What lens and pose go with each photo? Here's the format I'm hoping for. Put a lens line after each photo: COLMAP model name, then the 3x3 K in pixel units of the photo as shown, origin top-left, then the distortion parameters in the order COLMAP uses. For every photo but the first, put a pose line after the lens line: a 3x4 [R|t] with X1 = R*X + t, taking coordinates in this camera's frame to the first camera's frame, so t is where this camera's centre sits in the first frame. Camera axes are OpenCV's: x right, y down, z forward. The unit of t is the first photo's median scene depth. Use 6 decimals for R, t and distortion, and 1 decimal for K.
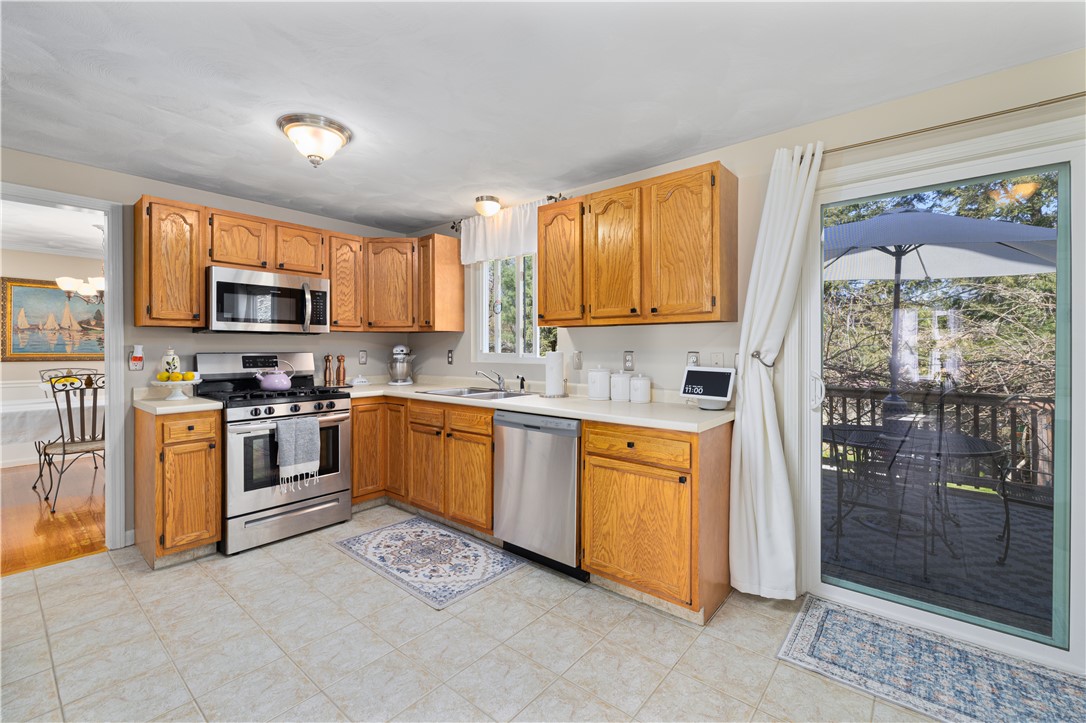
lens RADIAL K [[459.7, 0, 542.2], [0, 459.7, 350.5], [0, 0, 1]] dist [-0.001273, 0.000856]
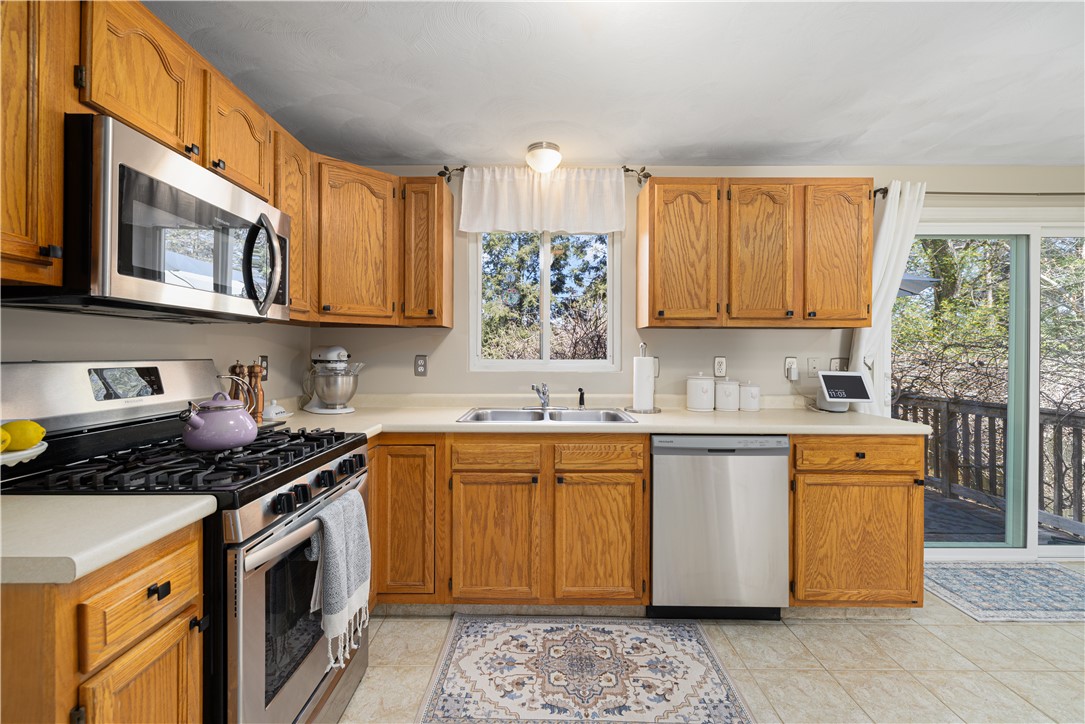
lens RADIAL K [[459.3, 0, 540.0], [0, 459.3, 354.6], [0, 0, 1]] dist [-0.001273, 0.000856]
pose [[0.772376, 0.001584, 0.635163, -0.690668], [-0.000061, 0.999997, -0.002419, 0.000175], [-0.635165, 0.001830, 0.772374, 0.519242]]
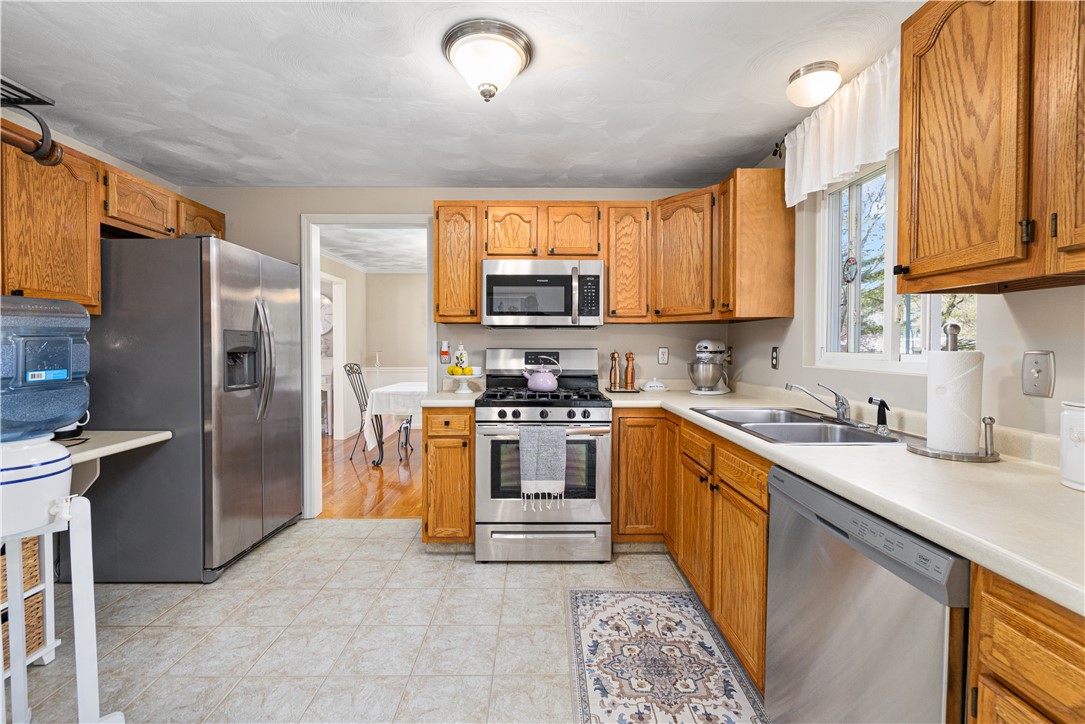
lens RADIAL K [[459.3, 0, 540.0], [0, 459.3, 354.3], [0, 0, 1]] dist [-0.001273, 0.000856]
pose [[0.647505, 0.016970, -0.761872, 0.110666], [-0.006474, 0.999838, 0.016768, 0.000982], [0.762034, -0.005925, 0.647510, 0.460697]]
